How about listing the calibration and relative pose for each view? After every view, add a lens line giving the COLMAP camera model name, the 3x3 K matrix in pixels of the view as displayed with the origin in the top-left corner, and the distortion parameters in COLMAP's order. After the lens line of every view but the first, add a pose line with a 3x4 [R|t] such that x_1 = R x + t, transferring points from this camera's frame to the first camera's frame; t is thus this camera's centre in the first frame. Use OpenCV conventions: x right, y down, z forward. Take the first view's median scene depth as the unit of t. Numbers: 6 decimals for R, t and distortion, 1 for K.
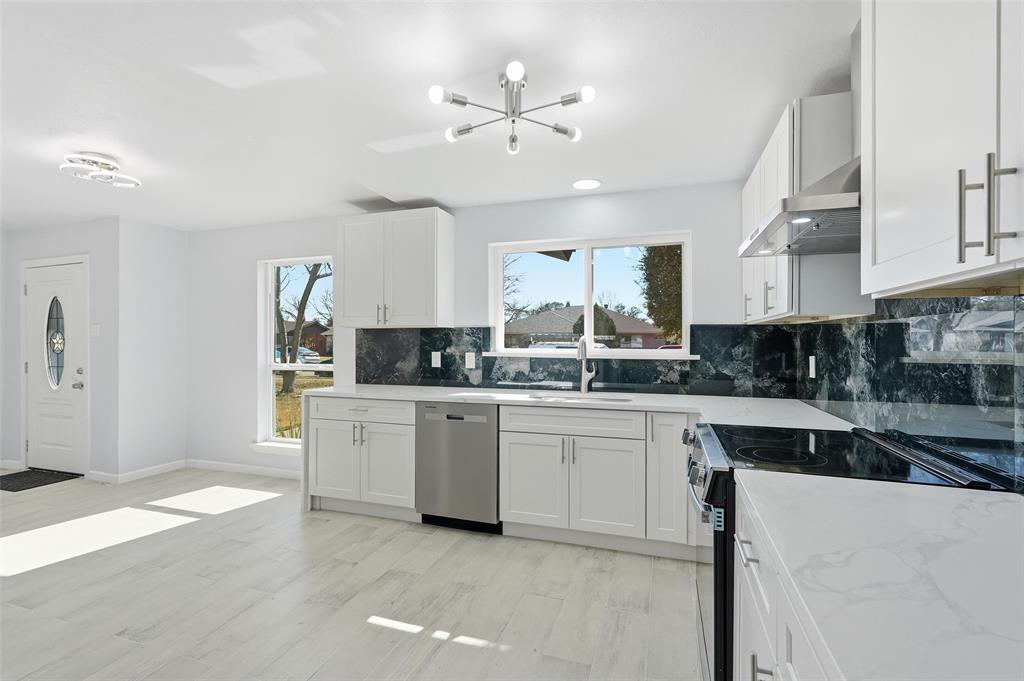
lens RADIAL K [[435.0, 0, 512.7], [0, 435.0, 347.2], [0, 0, 1]] dist [-0.011049, 0.000518]
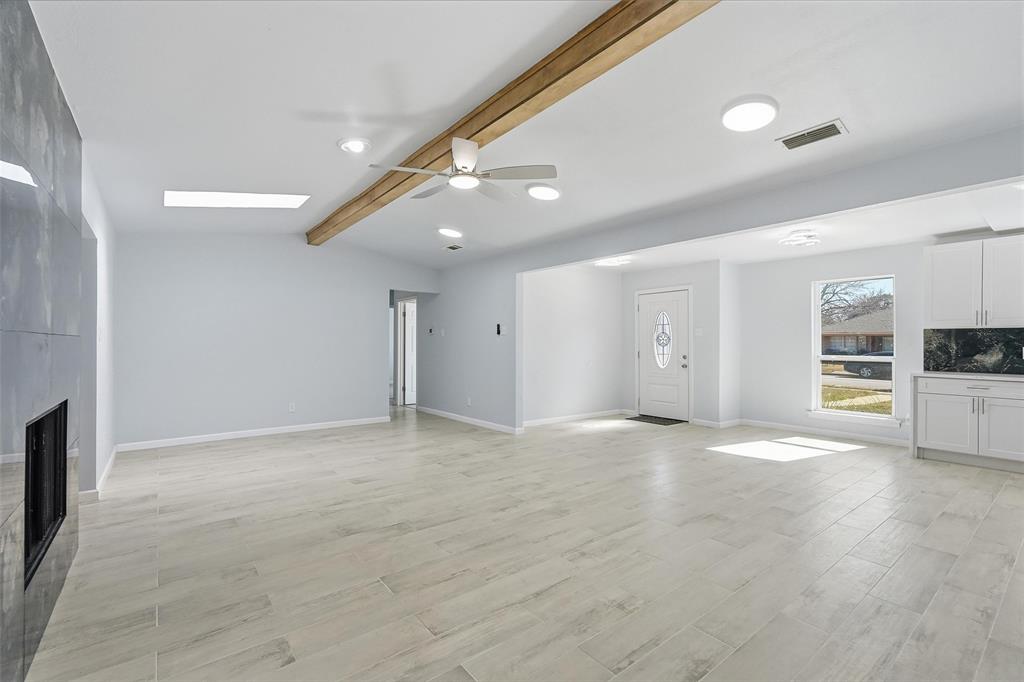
lens RADIAL K [[456.5, 0, 514.7], [0, 456.5, 344.8], [0, 0, 1]] dist [-0.000106, 0.002368]
pose [[0.838503, 0.006746, -0.544855, -0.655180], [-0.008253, 0.999966, -0.000320, 0.015751], [0.544834, 0.004766, 0.838530, -0.847104]]
